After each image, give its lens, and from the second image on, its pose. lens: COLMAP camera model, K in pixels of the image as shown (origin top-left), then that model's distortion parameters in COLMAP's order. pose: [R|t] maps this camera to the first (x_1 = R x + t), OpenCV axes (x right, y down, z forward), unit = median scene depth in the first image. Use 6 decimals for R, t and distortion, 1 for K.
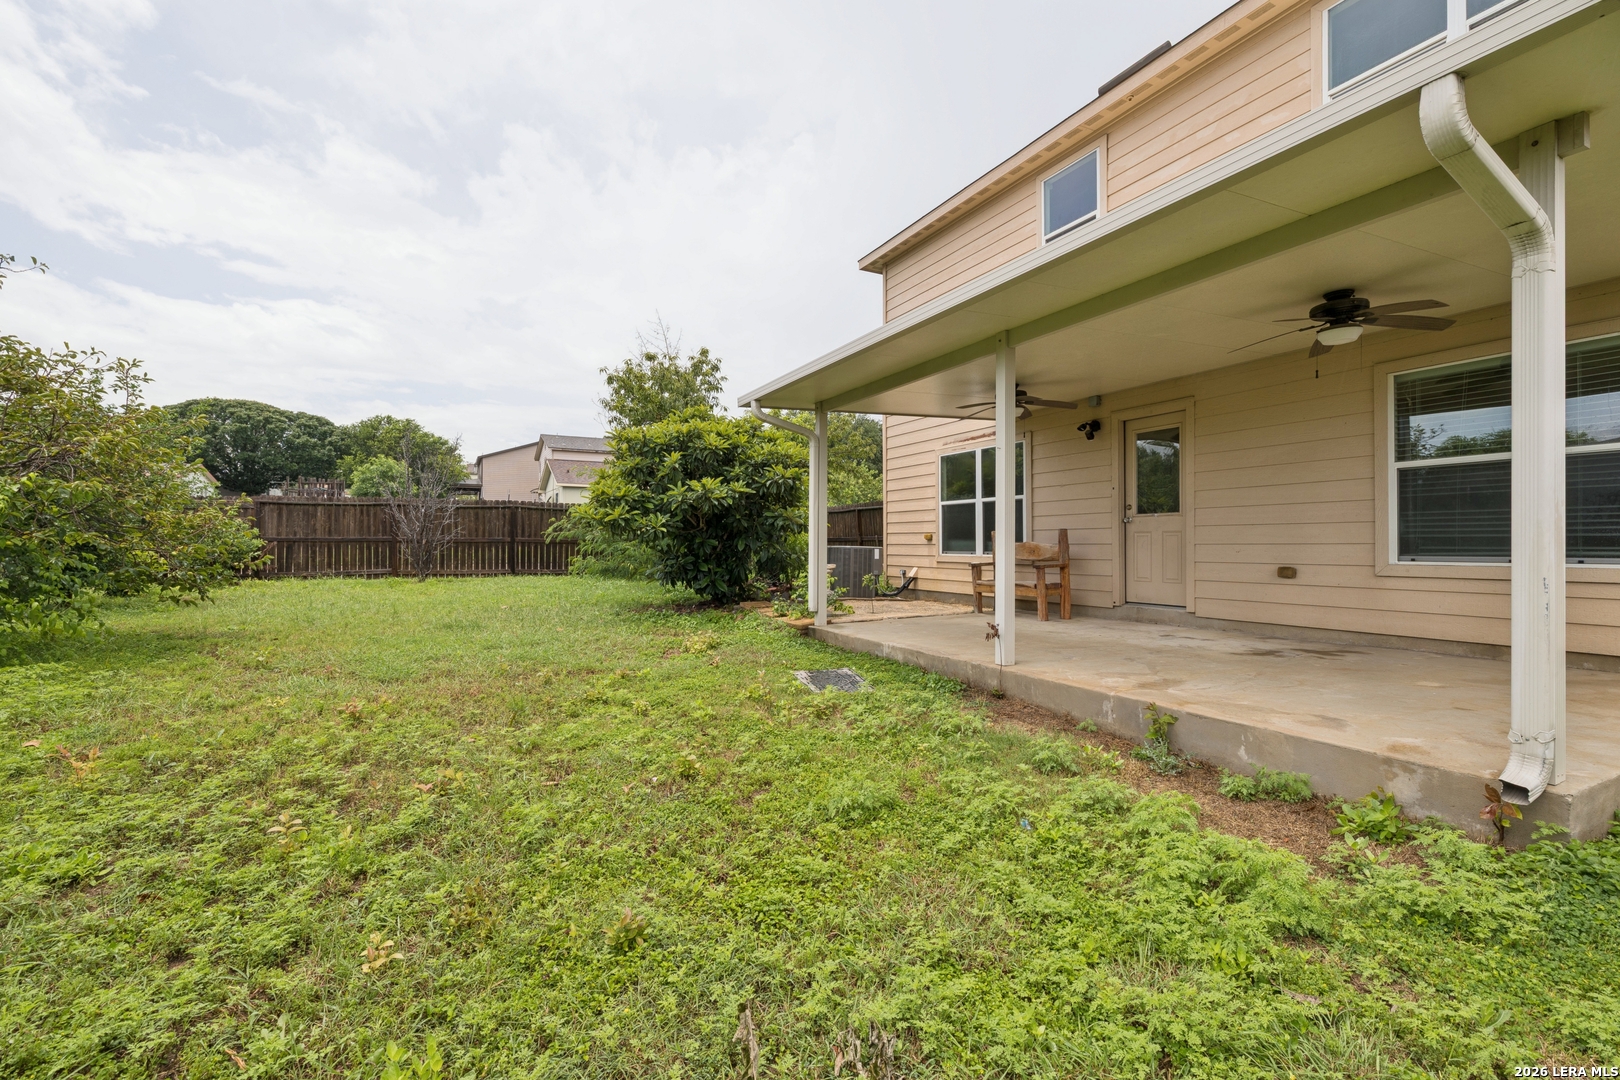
lens RADIAL K [[698.1, 0, 821.2], [0, 698.1, 536.3], [0, 0, 1]] dist [0.002181, -0.000135]
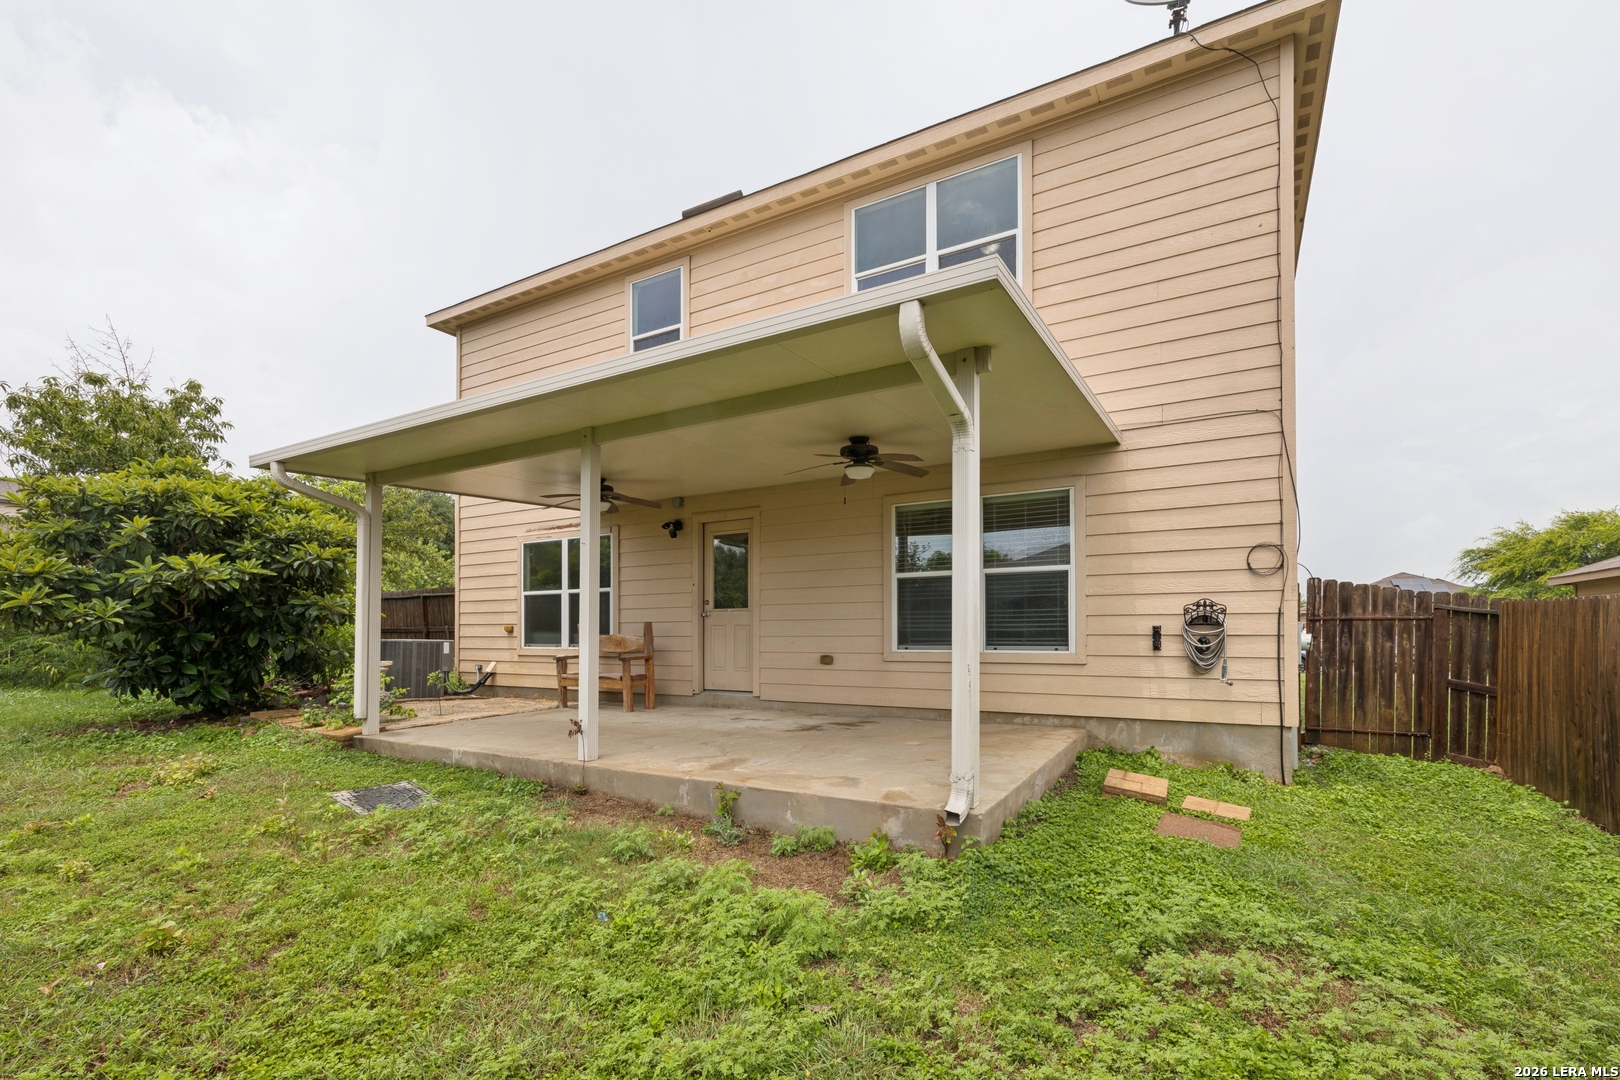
lens RADIAL K [[698.1, 0, 812.7], [0, 698.1, 620.3], [0, 0, 1]] dist [0.002181, -0.000135]
pose [[0.846529, 0.007439, 0.532290, 0.001942], [-0.002756, 0.999950, -0.009591, -0.009121], [-0.532335, 0.006652, 0.846508, -0.022544]]
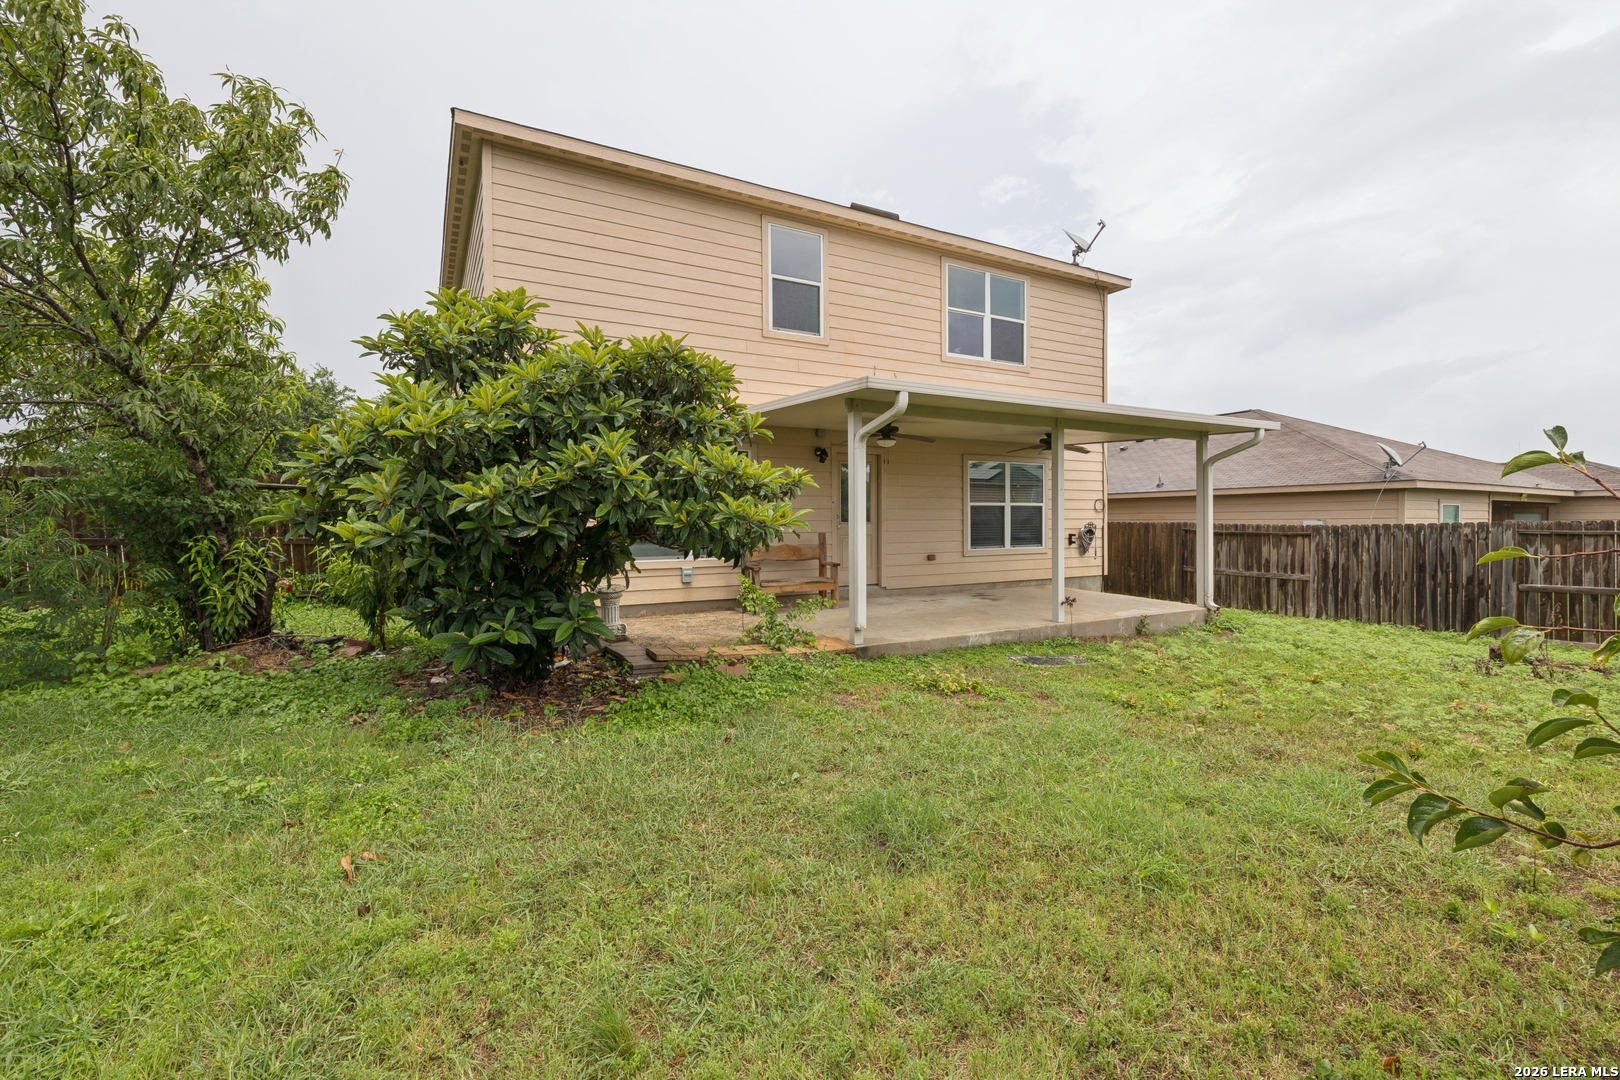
lens RADIAL K [[698.1, 0, 809.1], [0, 698.1, 544.3], [0, 0, 1]] dist [0.002181, -0.000135]
pose [[-0.008901, -0.015599, 0.999839, -2.070809], [0.004390, 0.999868, 0.015638, -0.022682], [-0.999951, 0.004529, -0.008832, 2.408540]]
